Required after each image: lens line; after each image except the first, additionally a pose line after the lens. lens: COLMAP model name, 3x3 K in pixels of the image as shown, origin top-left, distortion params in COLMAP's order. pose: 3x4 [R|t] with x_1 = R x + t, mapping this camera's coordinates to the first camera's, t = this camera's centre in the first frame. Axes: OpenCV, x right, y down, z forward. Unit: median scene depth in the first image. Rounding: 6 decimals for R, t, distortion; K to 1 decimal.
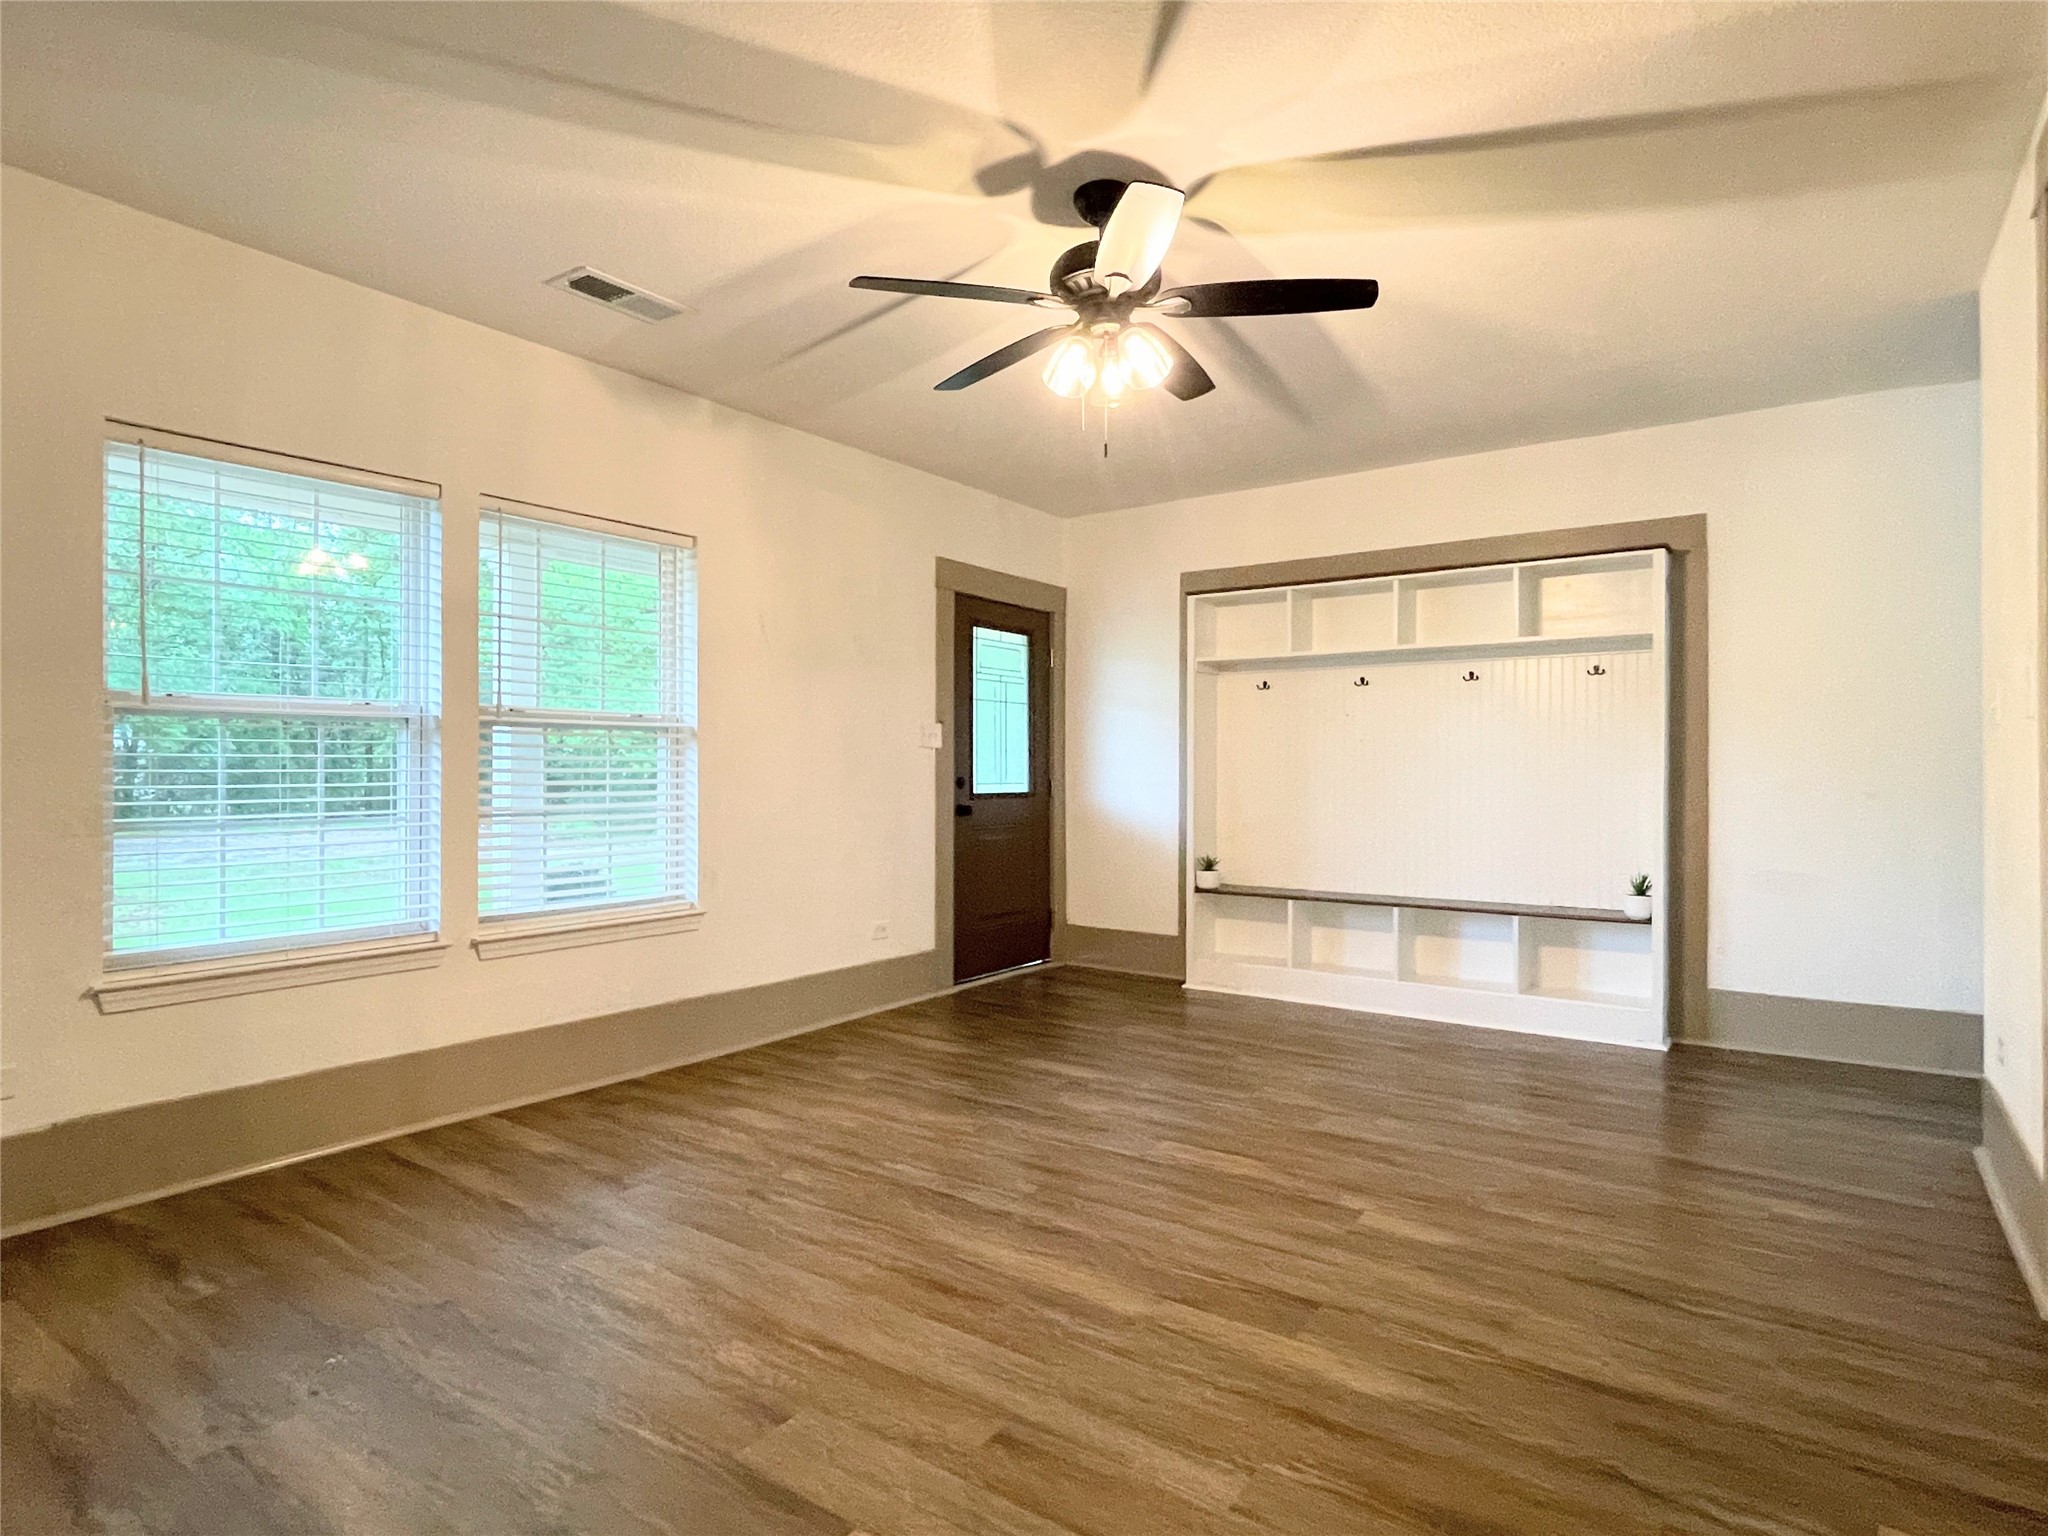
lens RADIAL K [[1106.3, 0, 1024.4], [0, 1106.3, 763.5], [0, 0, 1]] dist [-0.002145, 0.000731]
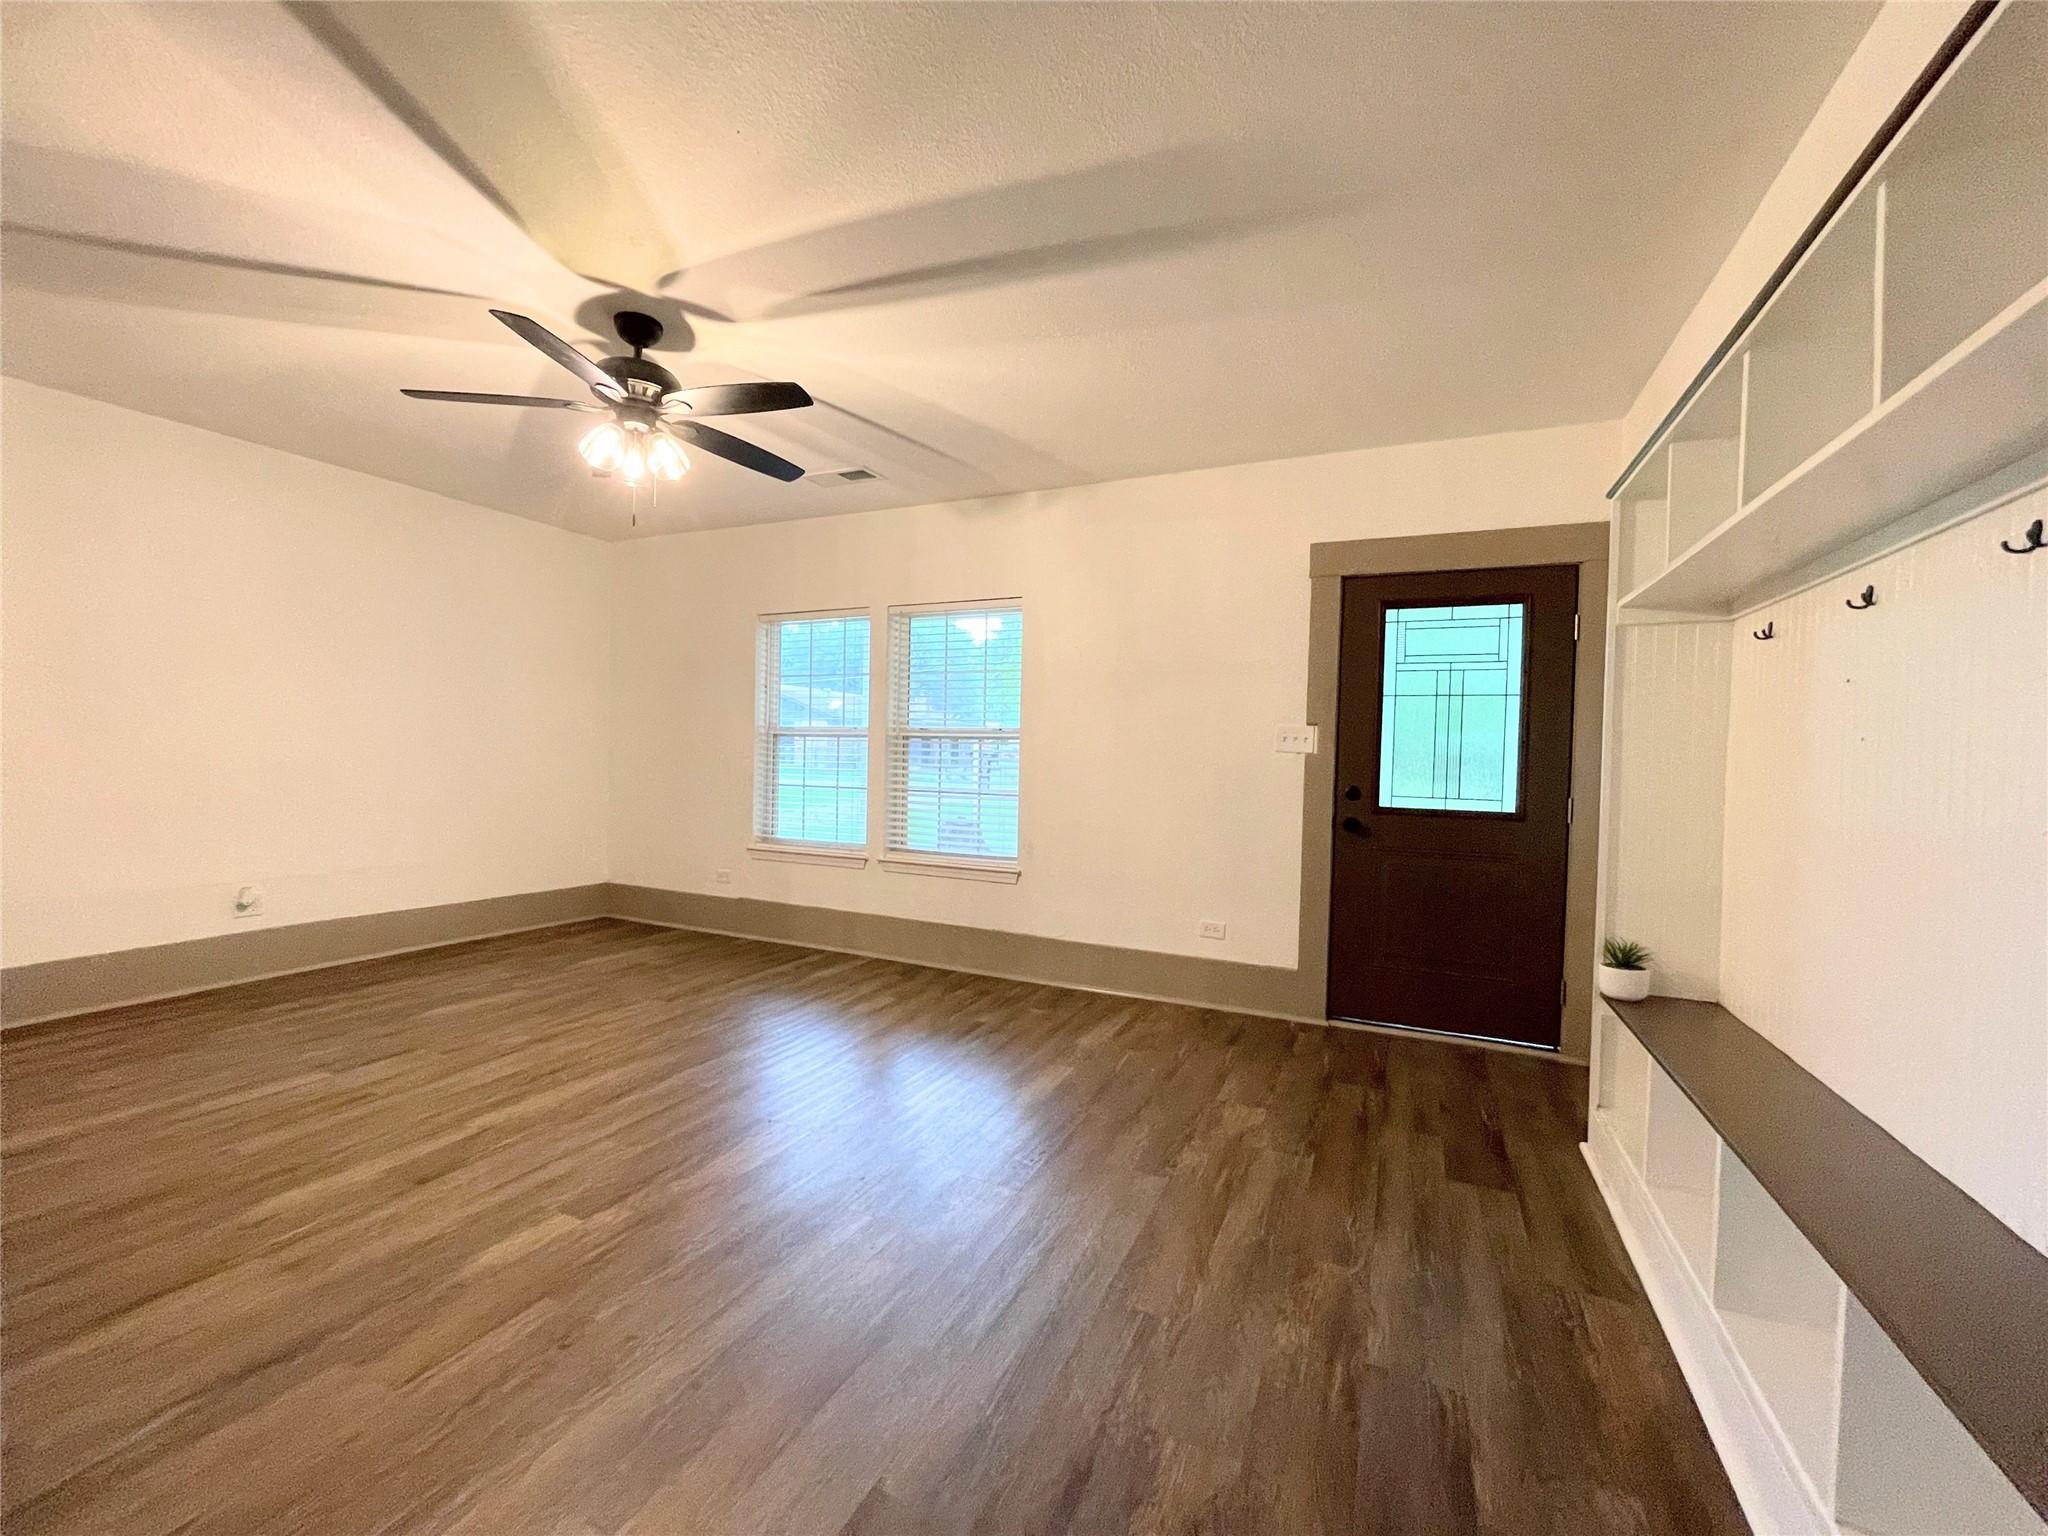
lens RADIAL K [[840.1, 0, 1012.1], [0, 840.1, 766.4], [0, 0, 1]] dist [0.001770, 0.000273]
pose [[0.177355, 0.020356, -0.983936, 0.830100], [-0.020130, 0.999652, 0.017052, -0.014867], [0.983941, 0.016782, 0.177703, 0.929097]]
